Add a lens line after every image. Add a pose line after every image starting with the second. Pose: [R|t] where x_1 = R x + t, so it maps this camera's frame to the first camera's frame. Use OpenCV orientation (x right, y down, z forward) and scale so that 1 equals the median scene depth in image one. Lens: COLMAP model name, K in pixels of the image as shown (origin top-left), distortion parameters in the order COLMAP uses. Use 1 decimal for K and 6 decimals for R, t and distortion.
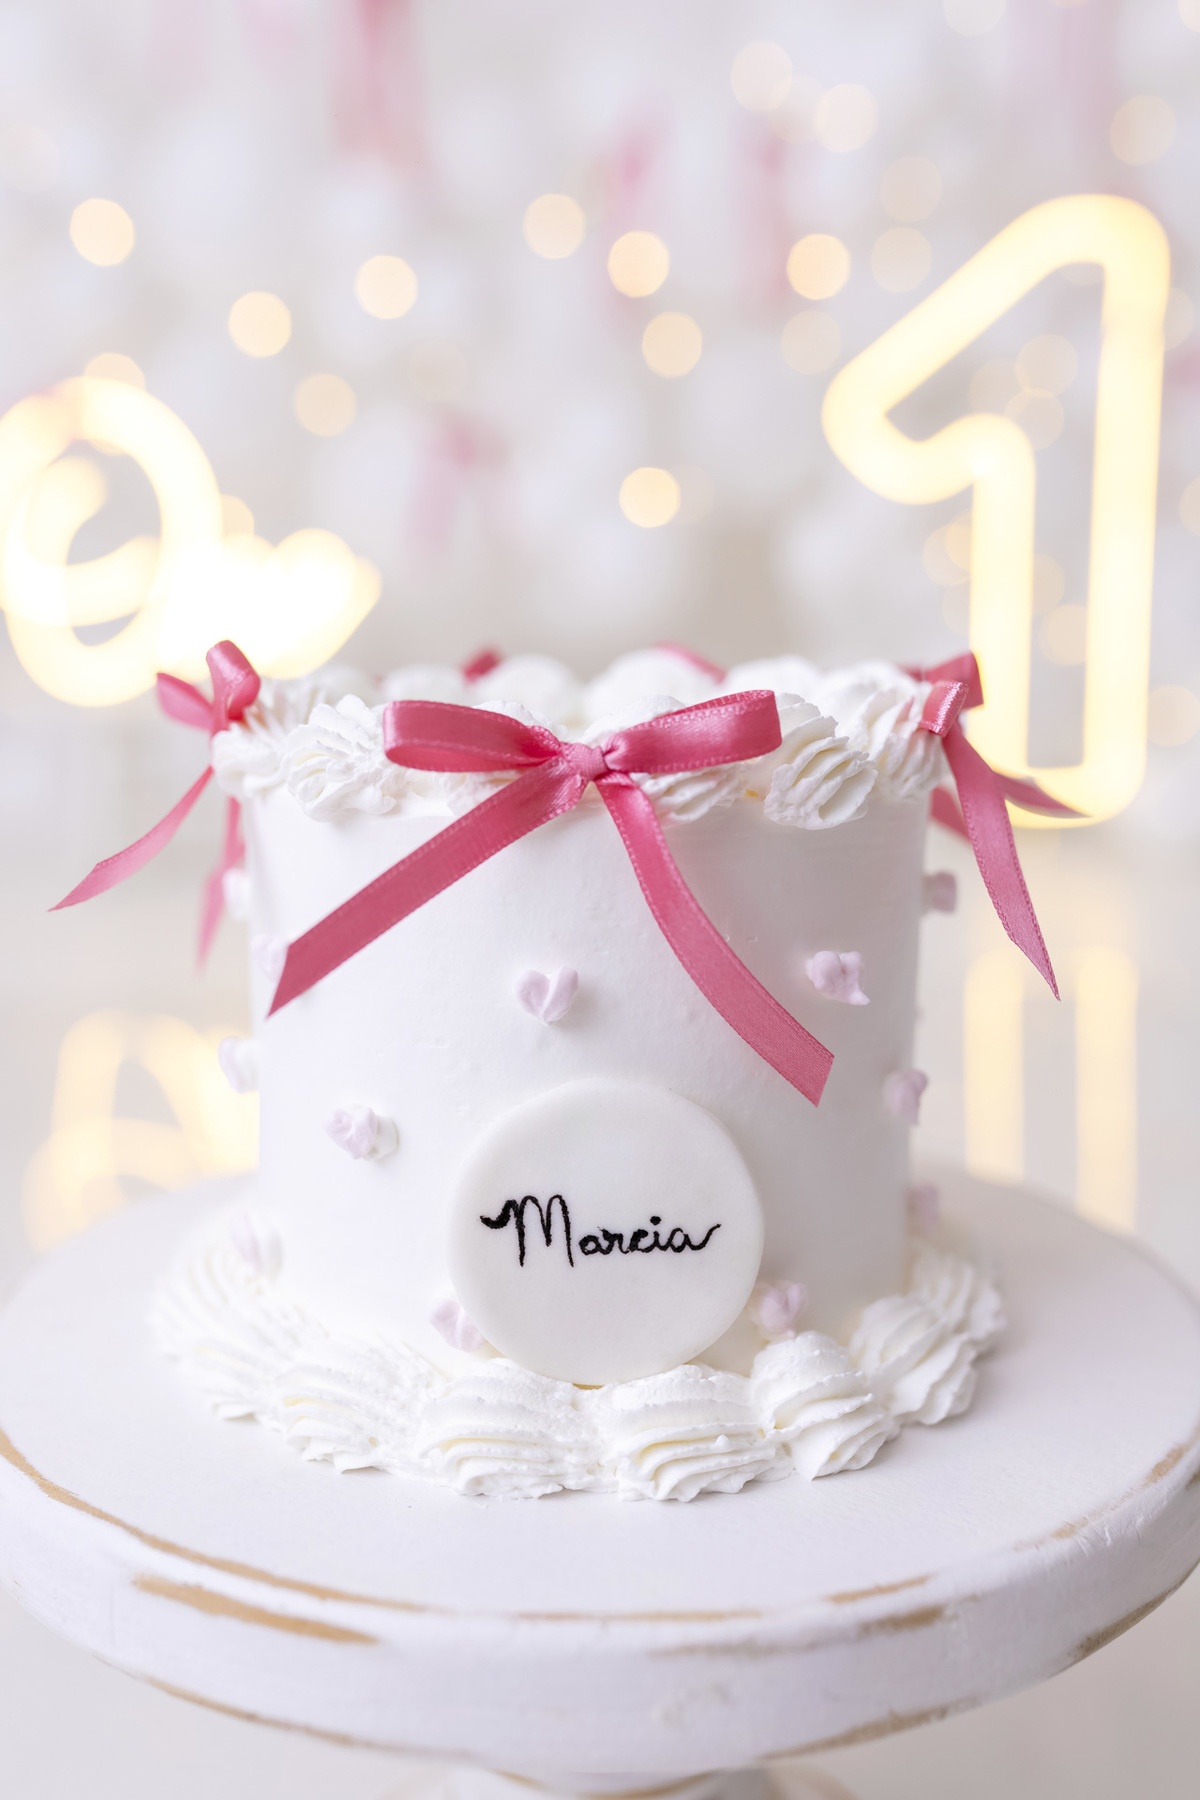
lens RADIAL K [[1654.1, 0, 602.1], [0, 1654.1, 906.3], [0, 0, 1]] dist [0.008810, 0.000000]
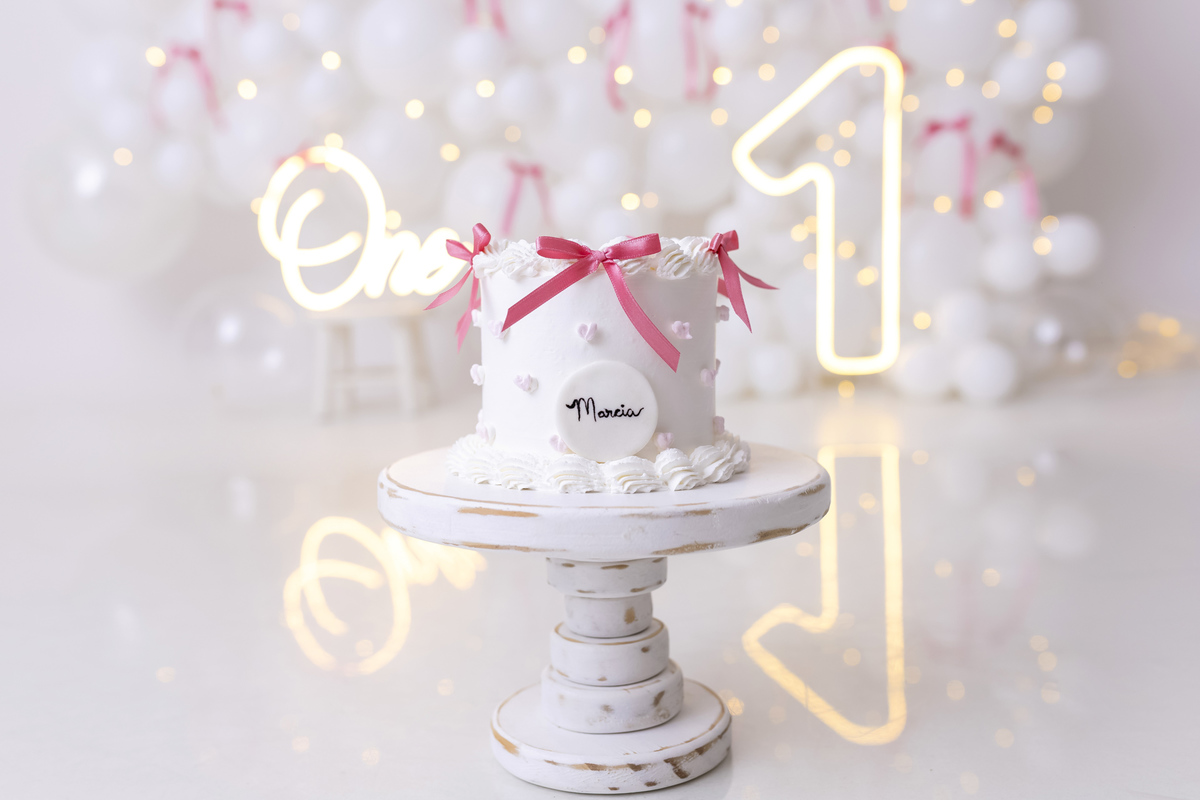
lens RADIAL K [[1102.8, 0, 607.5], [0, 1102.8, 408.5], [0, 0, 1]] dist [0.008810, 0.000000]
pose [[0.999980, -0.006313, 0.000765, 0.002564], [0.006350, 0.997621, -0.068642, 0.333068], [-0.000330, 0.068646, 0.997641, -1.038351]]
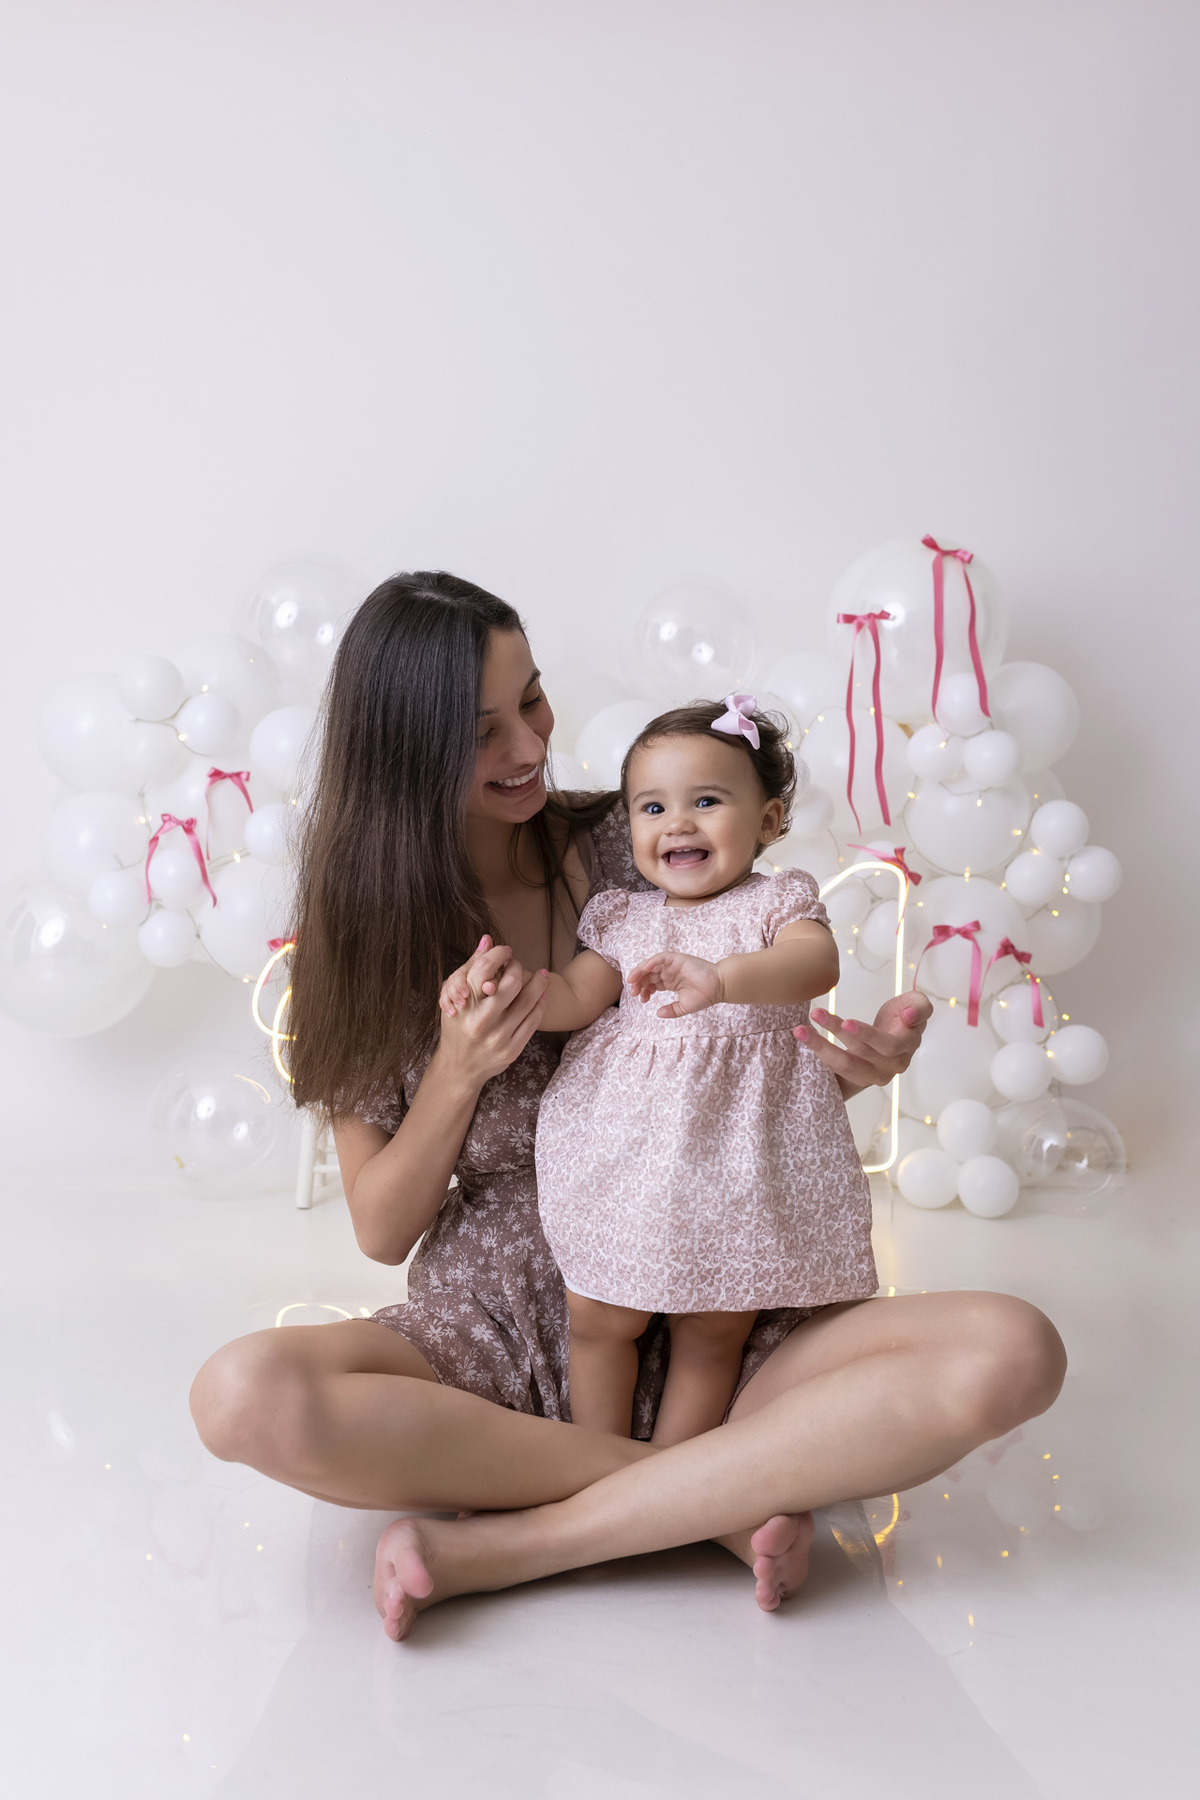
lens RADIAL K [[1654.1, 0, 593.5], [0, 1654.1, 925.8], [0, 0, 1]] dist [0.008810, 0.000000]
pose [[0.998944, 0.029529, 0.035198, -0.483346], [-0.024631, 0.990908, -0.132266, -0.569654], [-0.038784, 0.131260, 0.990589, -4.453493]]
